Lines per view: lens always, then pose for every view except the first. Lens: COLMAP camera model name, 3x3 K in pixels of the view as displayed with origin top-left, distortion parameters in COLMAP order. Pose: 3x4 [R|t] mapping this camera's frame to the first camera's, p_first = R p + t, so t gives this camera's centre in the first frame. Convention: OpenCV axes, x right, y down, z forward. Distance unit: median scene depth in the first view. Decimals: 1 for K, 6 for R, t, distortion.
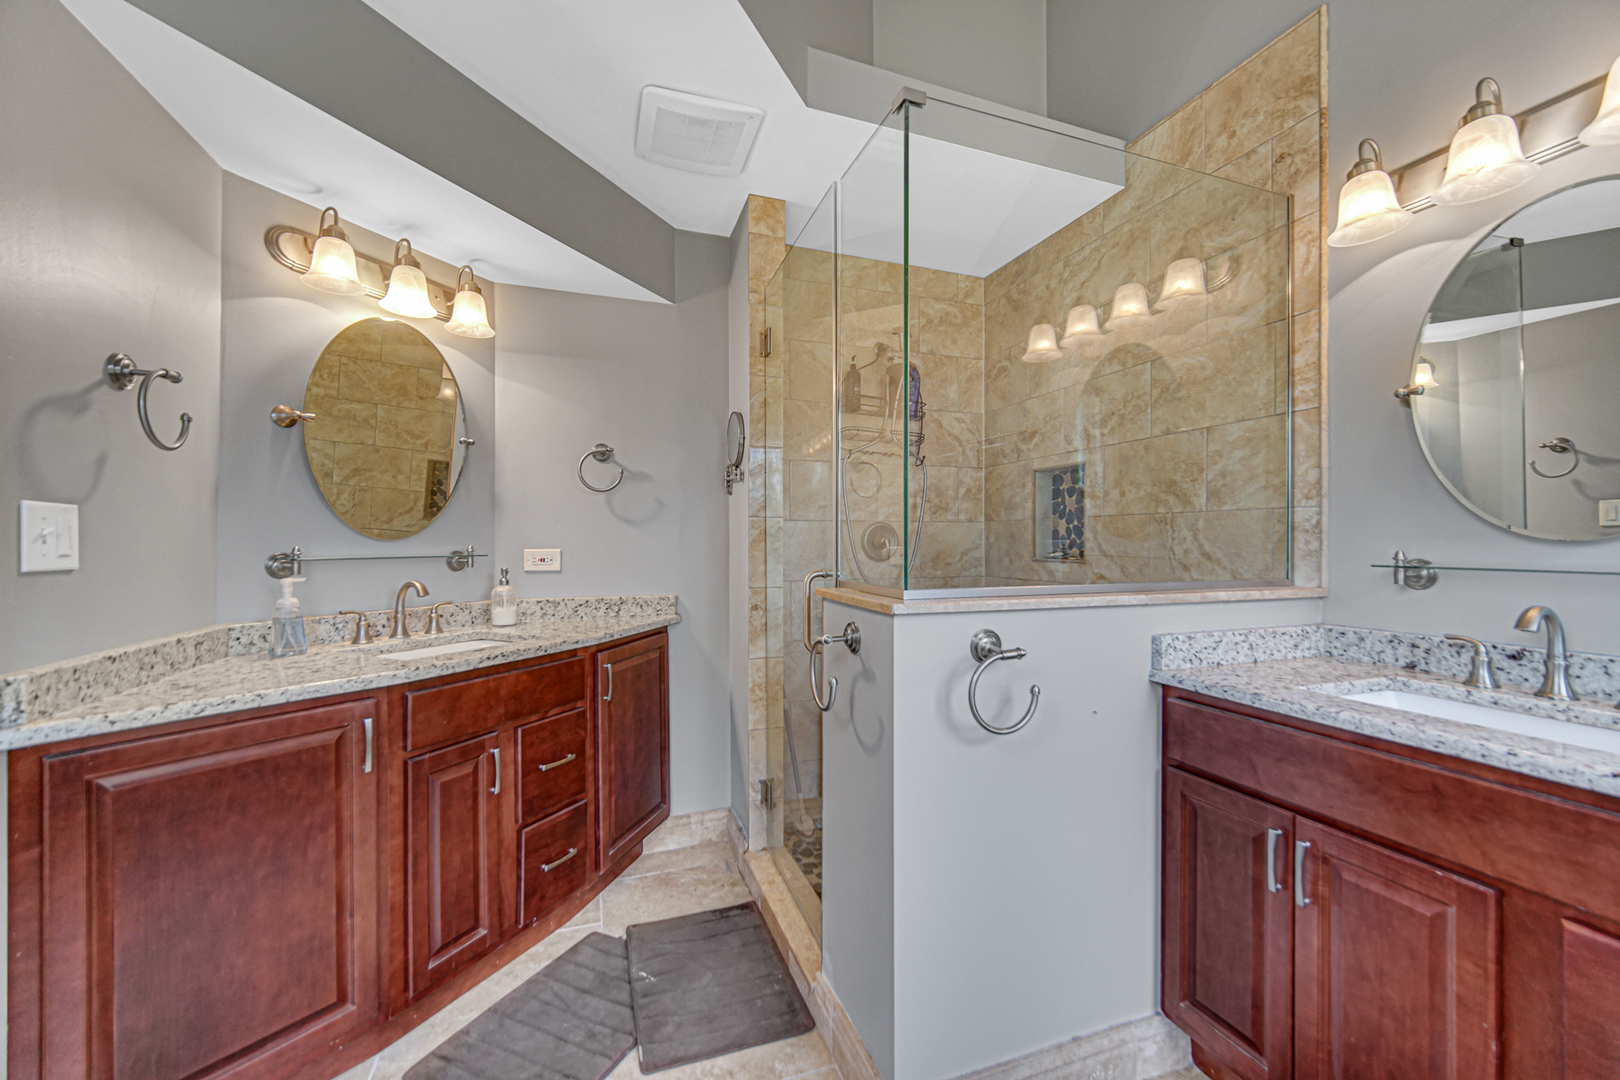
lens RADIAL K [[641.2, 0, 814.8], [0, 641.2, 542.4], [0, 0, 1]] dist [-0.003587, -0.000317]
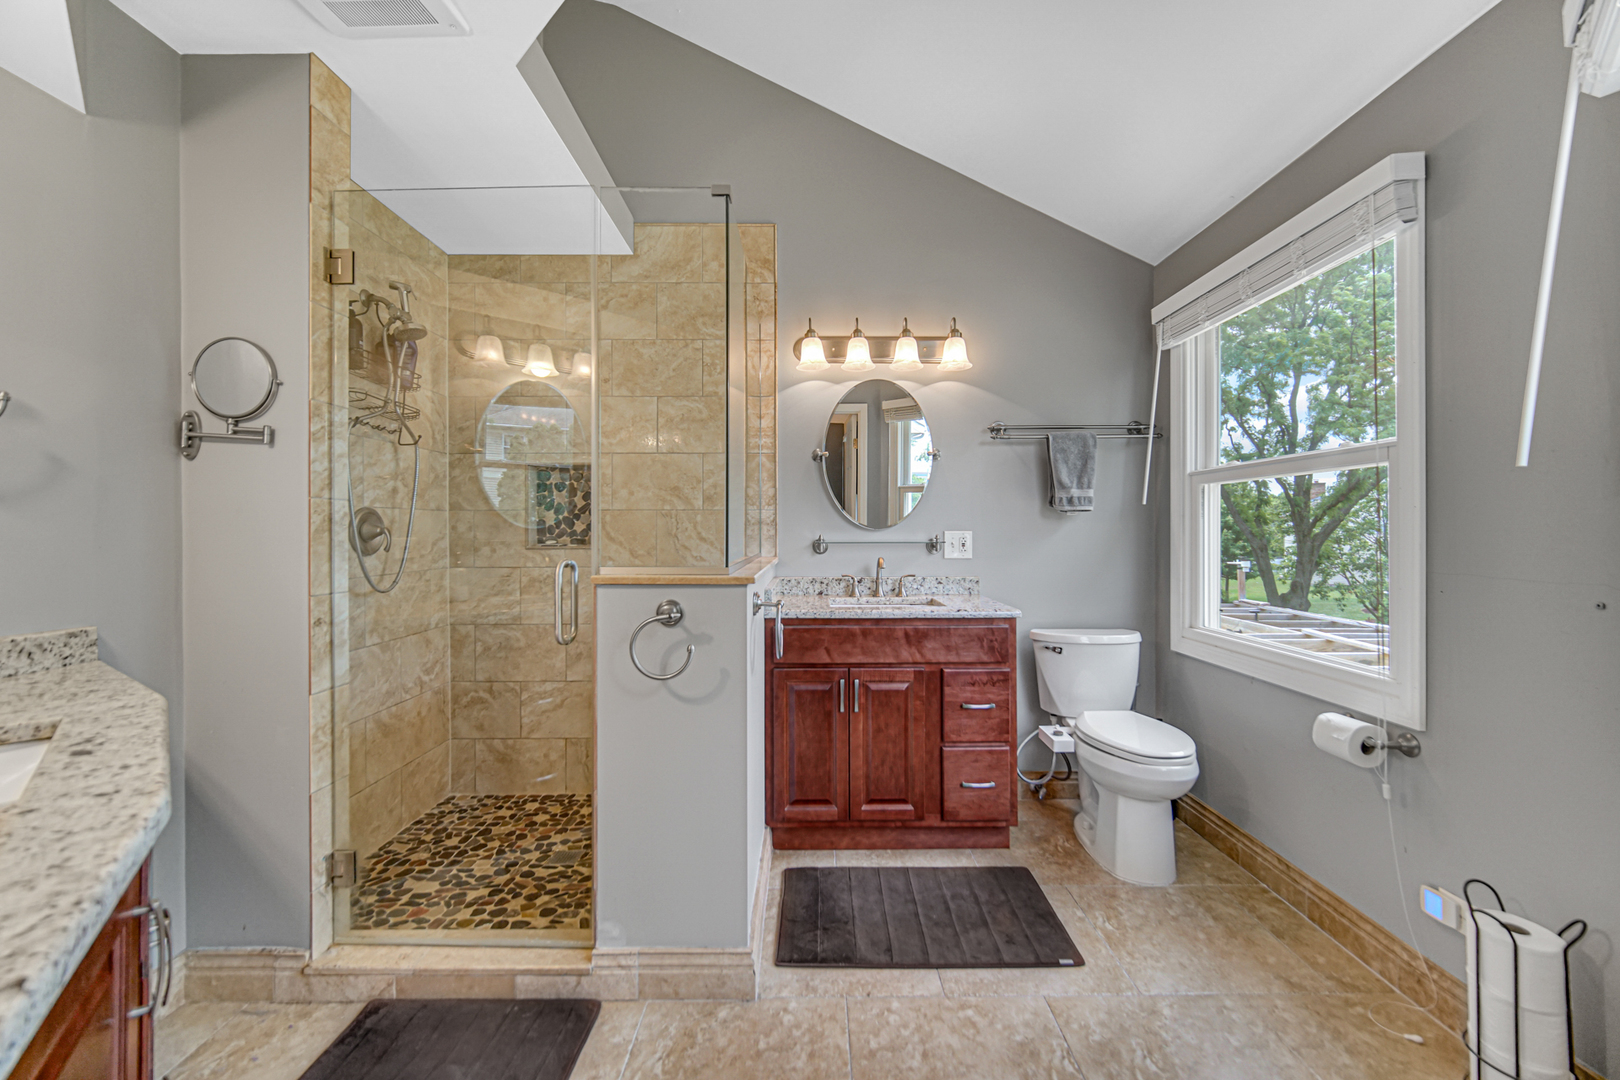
lens RADIAL K [[641.2, 0, 811.8], [0, 641.2, 530.2], [0, 0, 1]] dist [-0.003587, -0.000317]
pose [[0.337695, -0.002289, 0.941253, -0.597856], [0.004459, 0.999990, 0.000833, -0.001636], [-0.941245, 0.003916, 0.337701, 0.228829]]
